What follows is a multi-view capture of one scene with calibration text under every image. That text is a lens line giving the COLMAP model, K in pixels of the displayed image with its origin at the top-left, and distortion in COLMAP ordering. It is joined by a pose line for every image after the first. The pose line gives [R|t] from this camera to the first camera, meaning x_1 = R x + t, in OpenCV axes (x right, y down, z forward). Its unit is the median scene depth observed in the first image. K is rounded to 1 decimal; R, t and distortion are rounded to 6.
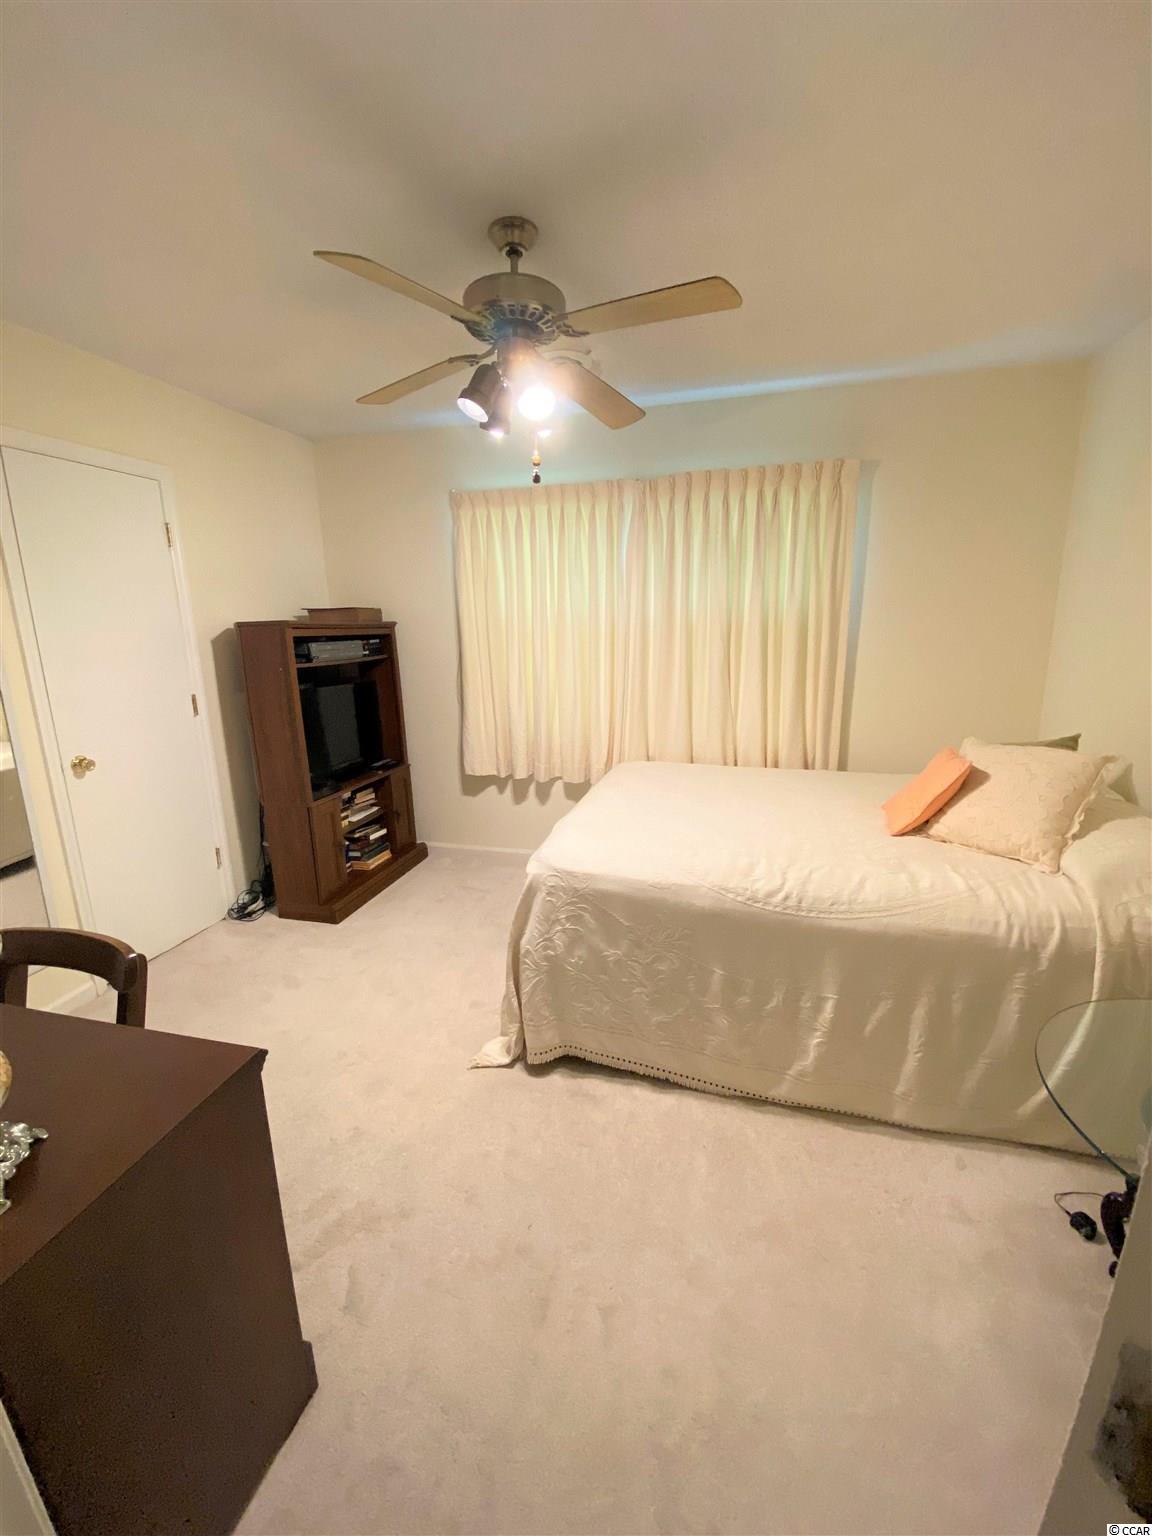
lens RADIAL K [[623.4, 0, 575.5], [0, 623.4, 758.8], [0, 0, 1]] dist [0.065297, -0.044756]
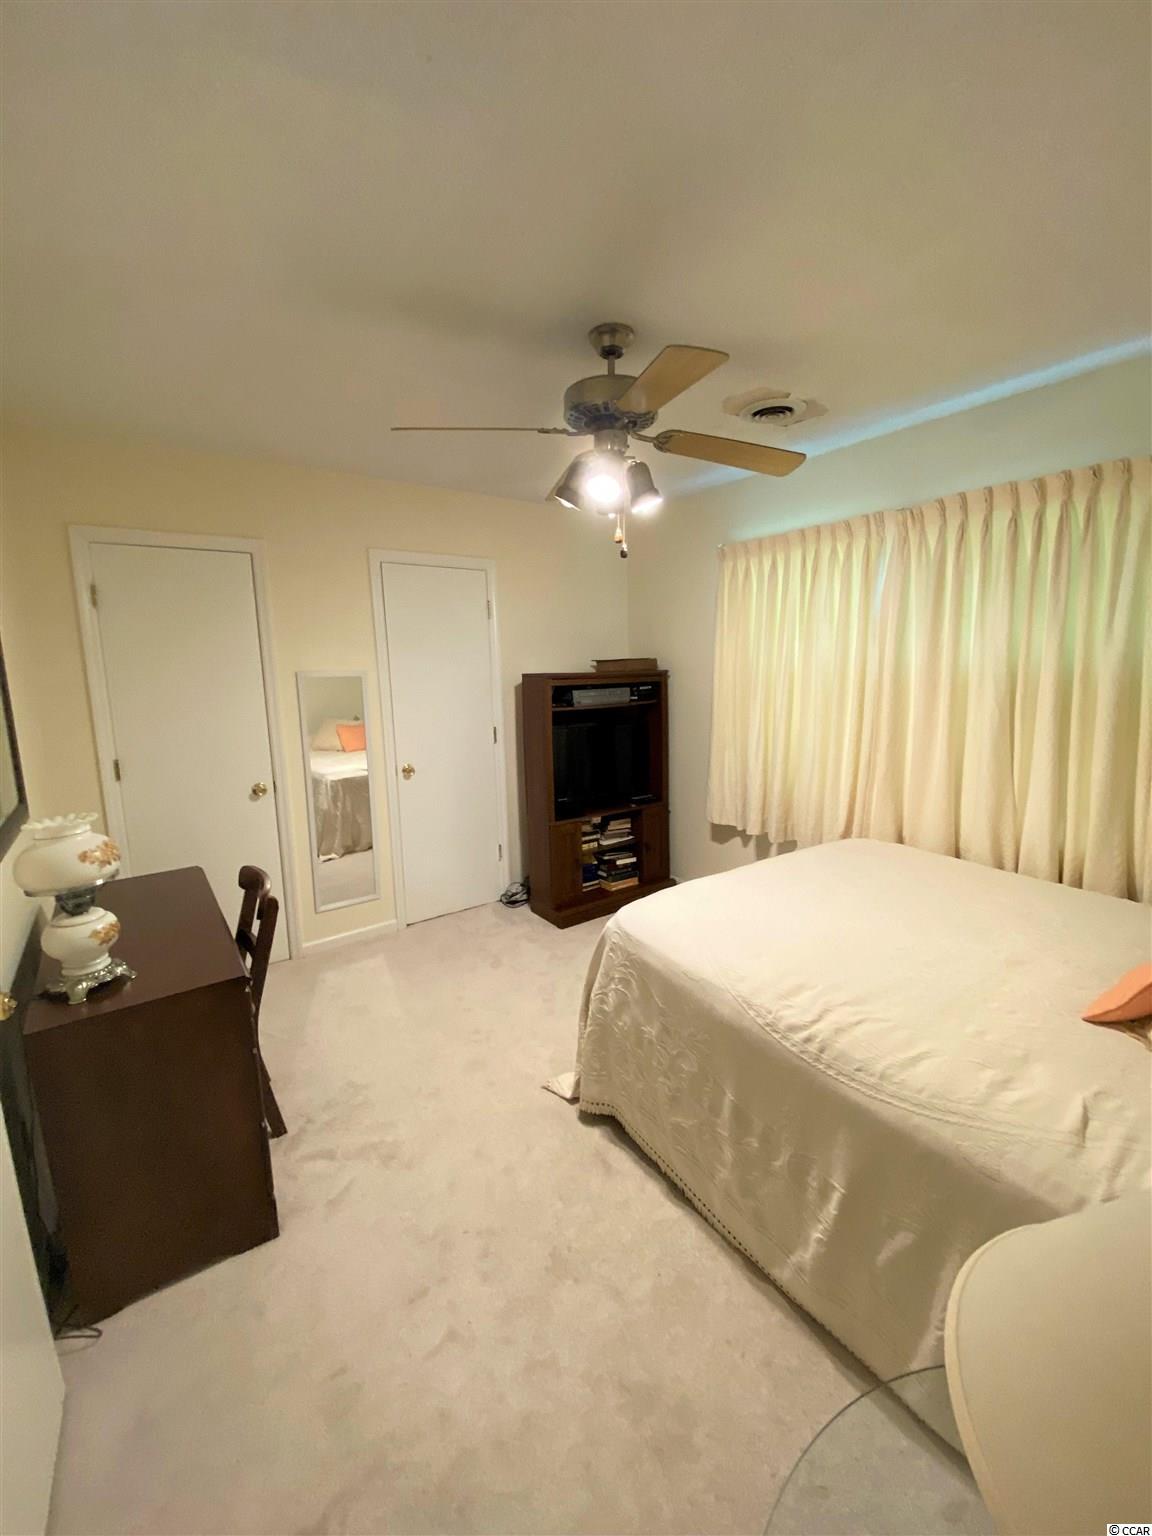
lens RADIAL K [[617.9, 0, 579.7], [0, 617.9, 761.3], [0, 0, 1]] dist [0.049303, -0.043225]
pose [[0.768391, 0.103480, -0.631559, 0.435472], [-0.129868, 0.991521, 0.004454, -0.071125], [0.626666, 0.078597, 0.775315, 0.134630]]
